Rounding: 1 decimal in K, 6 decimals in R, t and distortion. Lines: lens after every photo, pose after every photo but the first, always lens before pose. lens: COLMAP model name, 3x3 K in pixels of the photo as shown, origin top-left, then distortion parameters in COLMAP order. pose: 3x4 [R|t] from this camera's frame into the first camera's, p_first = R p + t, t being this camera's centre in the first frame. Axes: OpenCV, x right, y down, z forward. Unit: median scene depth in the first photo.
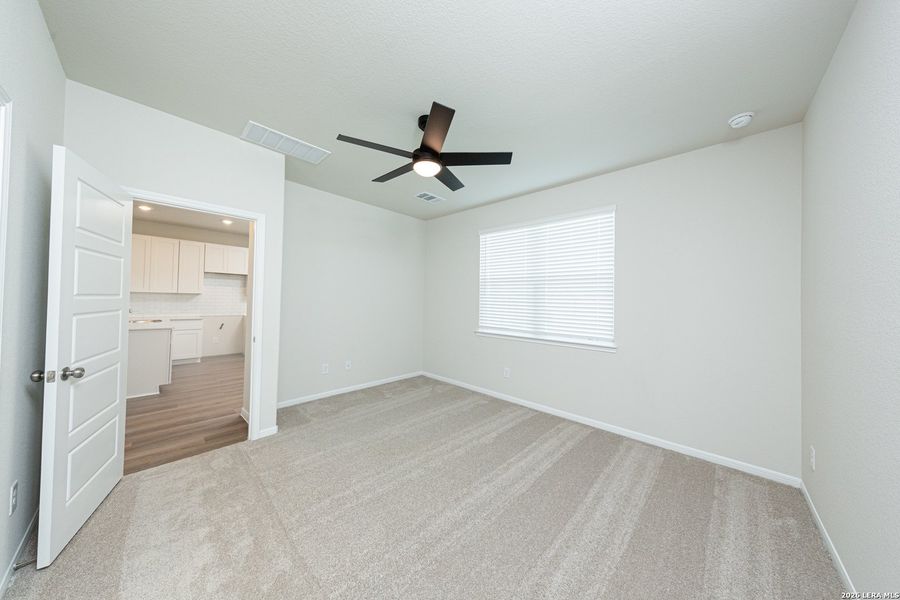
lens RADIAL K [[278.9, 0, 466.1], [0, 278.9, 297.1], [0, 0, 1]] dist [0.000423, -0.000007]
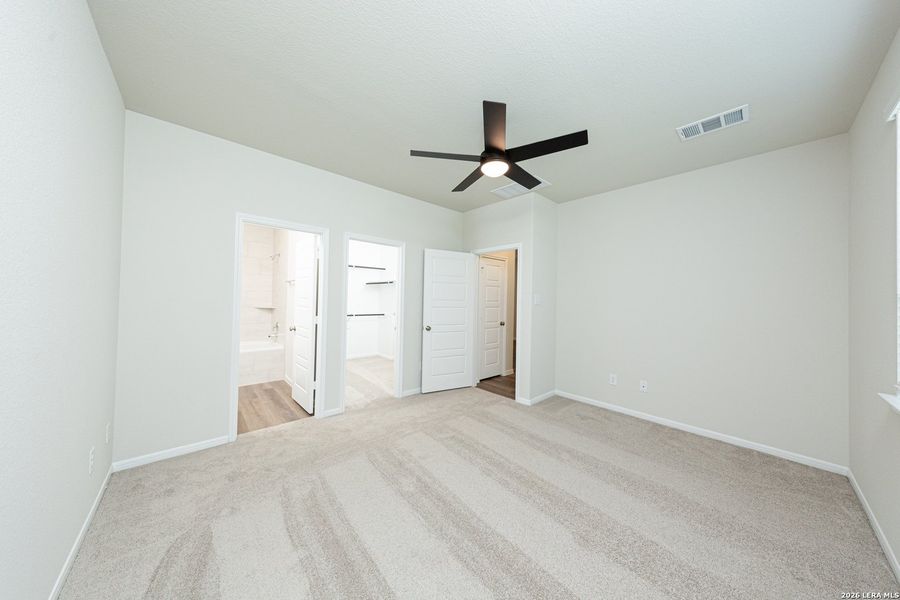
lens RADIAL K [[287.2, 0, 452.4], [0, 287.2, 297.0], [0, 0, 1]] dist [0.005974, -0.000115]
pose [[-0.105927, -0.037324, -0.993673, 0.857692], [-0.014640, 0.999246, -0.035973, 0.039743], [0.994266, 0.010737, -0.106394, 0.940847]]
